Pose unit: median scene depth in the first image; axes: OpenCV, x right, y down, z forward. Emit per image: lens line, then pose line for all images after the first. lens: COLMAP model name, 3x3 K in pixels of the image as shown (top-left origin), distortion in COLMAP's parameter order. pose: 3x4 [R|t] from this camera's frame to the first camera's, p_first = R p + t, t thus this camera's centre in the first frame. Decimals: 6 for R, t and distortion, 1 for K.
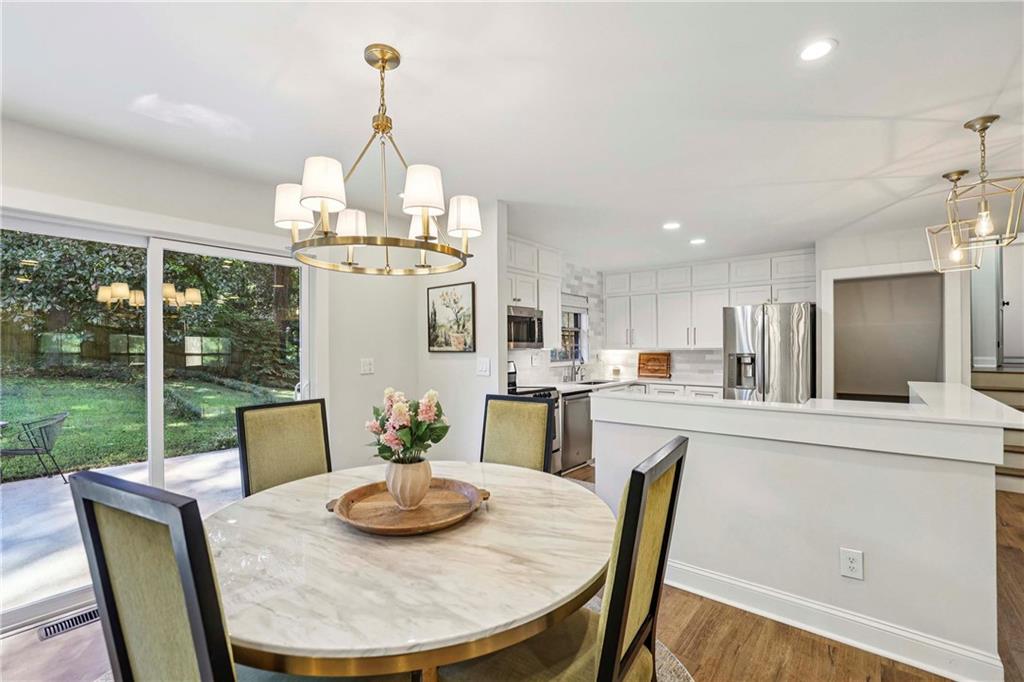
lens RADIAL K [[444.9, 0, 515.2], [0, 444.9, 354.4], [0, 0, 1]] dist [-0.020190, 0.000493]
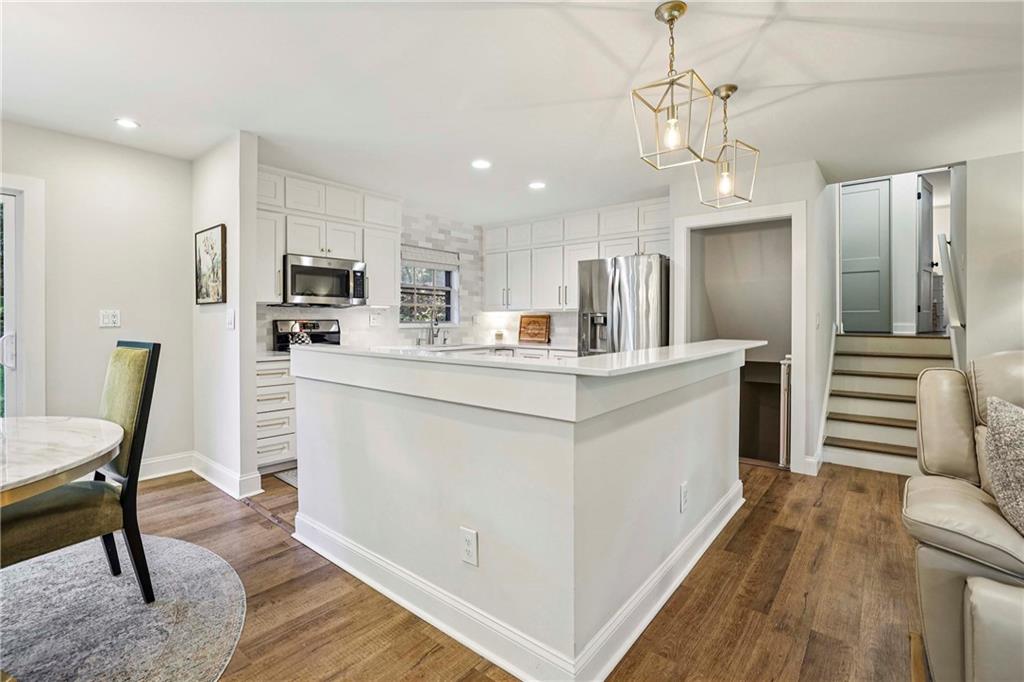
lens RADIAL K [[470.2, 0, 509.7], [0, 470.2, 327.9], [0, 0, 1]] dist [-0.024282, 0.000547]
pose [[0.999979, 0.006411, -0.000059, 0.336131], [-0.006411, 0.999979, 0.000701, 0.028330], [0.000063, -0.000701, 1.000000, 0.051529]]
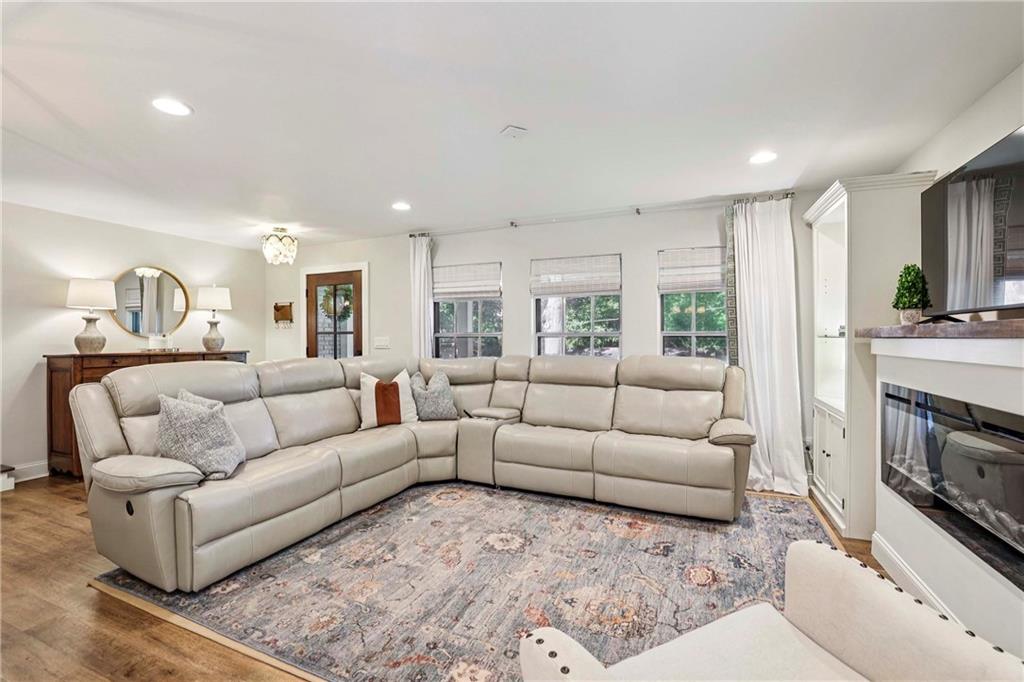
lens RADIAL K [[439.6, 0, 513.3], [0, 439.6, 338.3], [0, 0, 1]] dist [-0.030280, 0.000341]
pose [[-0.280300, 0.004961, 0.959900, 0.102527], [0.014239, 0.999898, -0.001010, 0.016276], [-0.959807, 0.013385, -0.280342, 0.102639]]
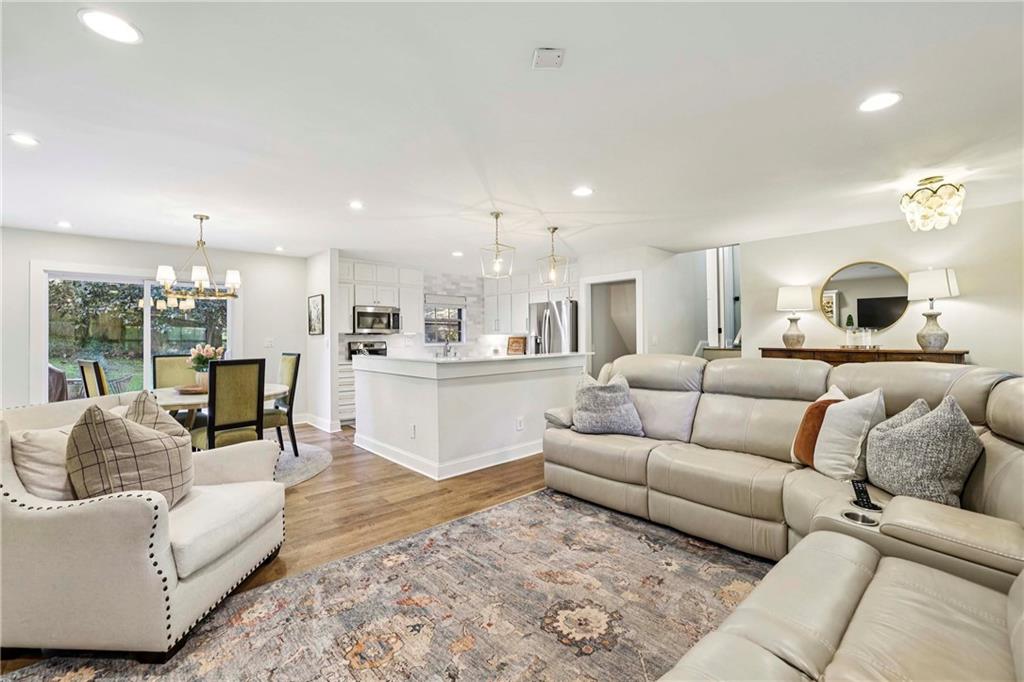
lens RADIAL K [[439.6, 0, 513.3], [0, 439.6, 338.3], [0, 0, 1]] dist [-0.030280, 0.000341]
pose [[0.991158, -0.002315, -0.132666, 0.615116], [0.000575, 0.999913, -0.013154, 0.023309], [0.132685, 0.012962, 0.991073, -0.419581]]
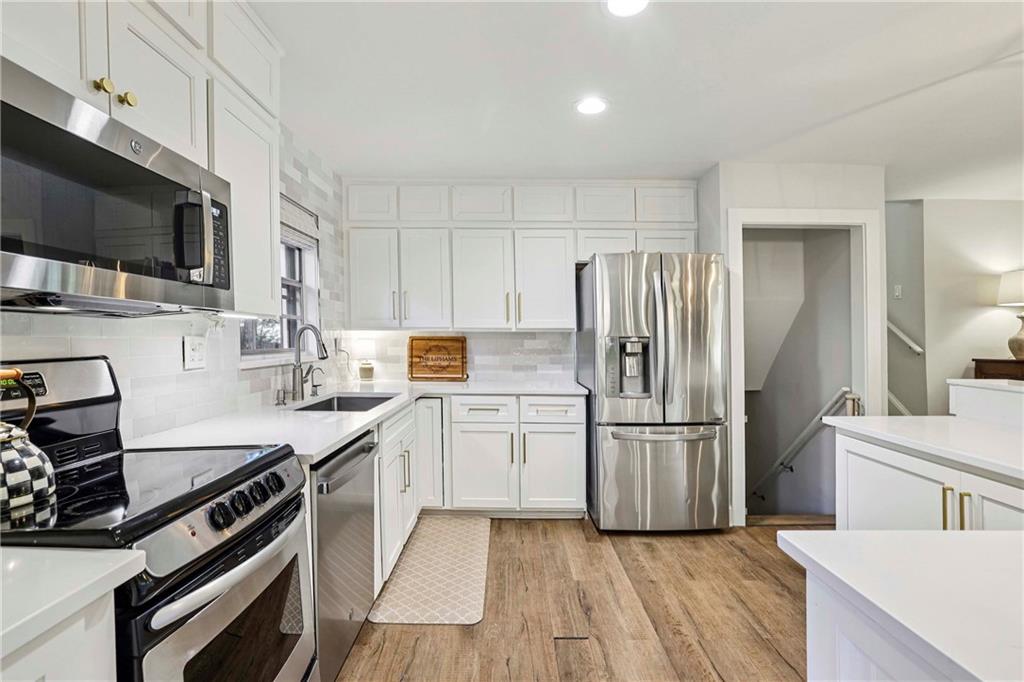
lens RADIAL K [[472.8, 0, 510.3], [0, 472.8, 345.7], [0, 0, 1]] dist [-0.032973, 0.000317]
pose [[0.777701, -0.002252, 0.628630, 0.010881], [0.001175, 0.999997, 0.002128, 0.008767], [-0.628633, -0.000916, 0.777701, 0.612764]]
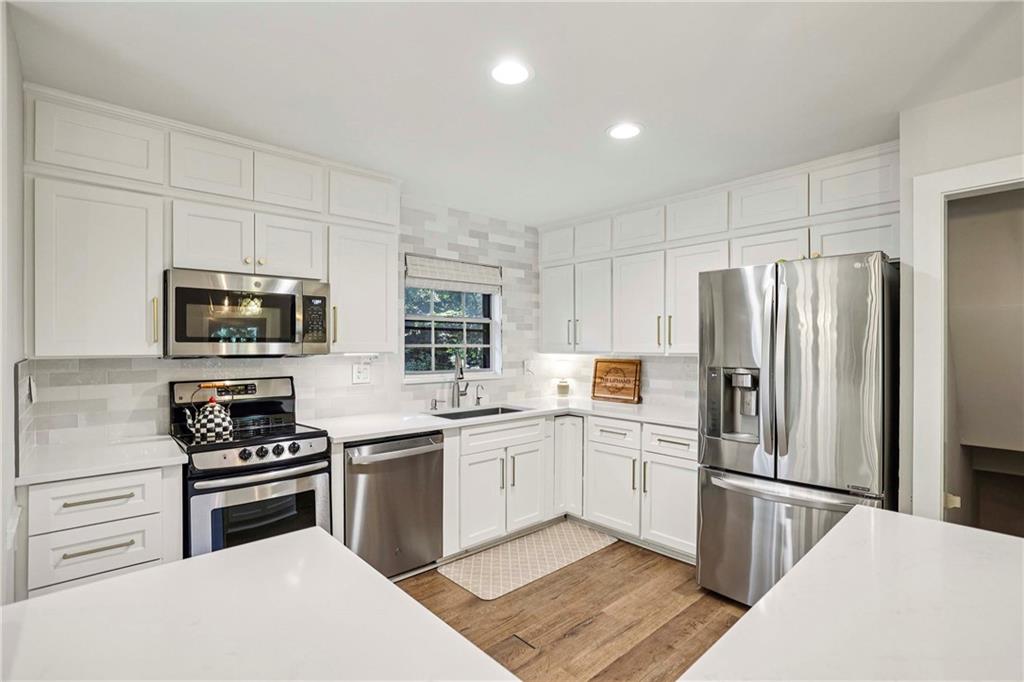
lens RADIAL K [[481.6, 0, 513.0], [0, 481.6, 352.3], [0, 0, 1]] dist [-0.011401, 0.000176]
pose [[0.988797, 0.006459, -0.149125, 0.347961], [-0.006371, 0.999979, 0.001063, -0.016402], [0.149129, -0.000101, 0.988818, 0.440402]]
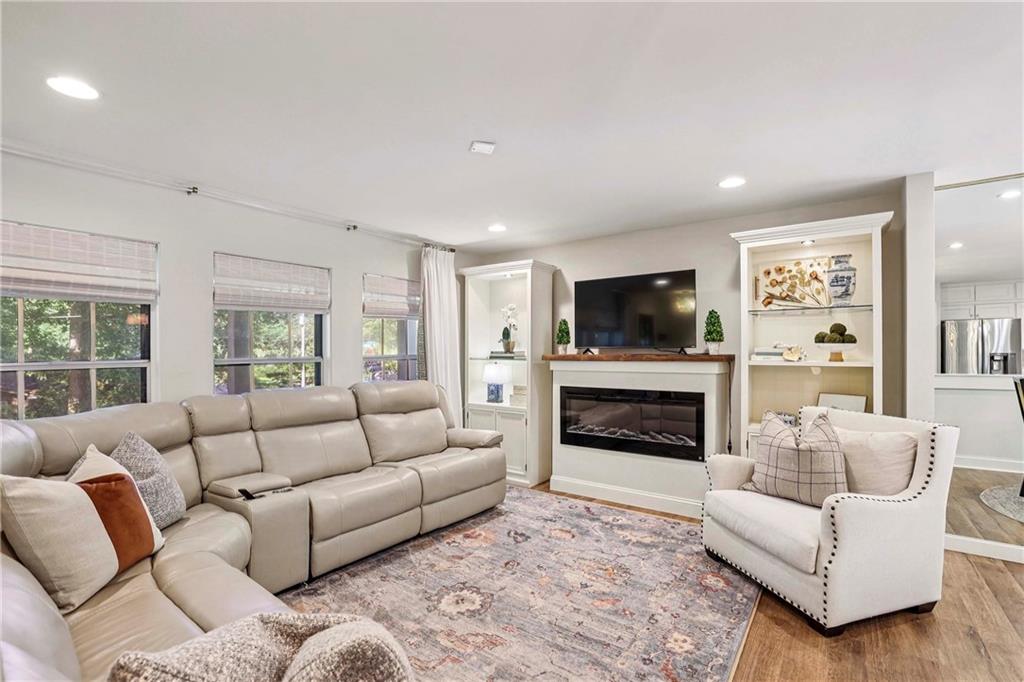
lens RADIAL K [[463.1, 0, 491.9], [0, 463.1, 345.4], [0, 0, 1]] dist [-0.033039, 0.000300]
pose [[-0.999705, 0.013932, -0.019873, 0.596307], [0.013857, 0.999896, 0.003951, -0.012507], [0.019926, 0.003674, -0.999795, 0.459220]]
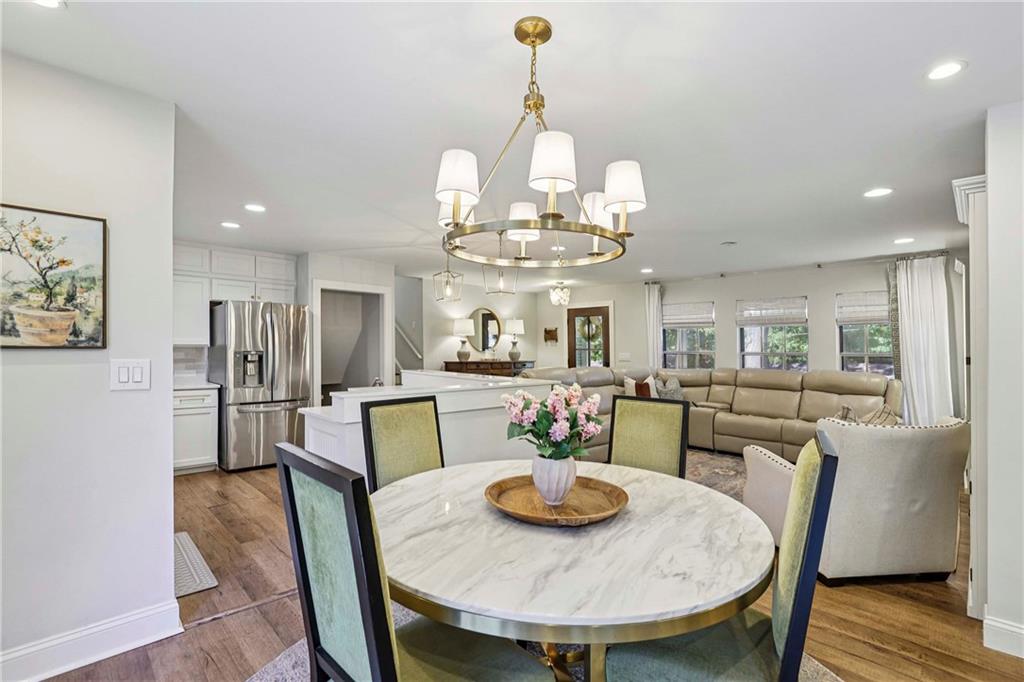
lens RADIAL K [[460.8, 0, 528.6], [0, 460.8, 335.8], [0, 0, 1]] dist [-0.031718, 0.000387]
pose [[0.079530, 0.031929, 0.996321, -0.418458], [0.002520, 0.999477, -0.032231, -0.001381], [-0.996829, 0.005074, 0.079407, 0.312706]]
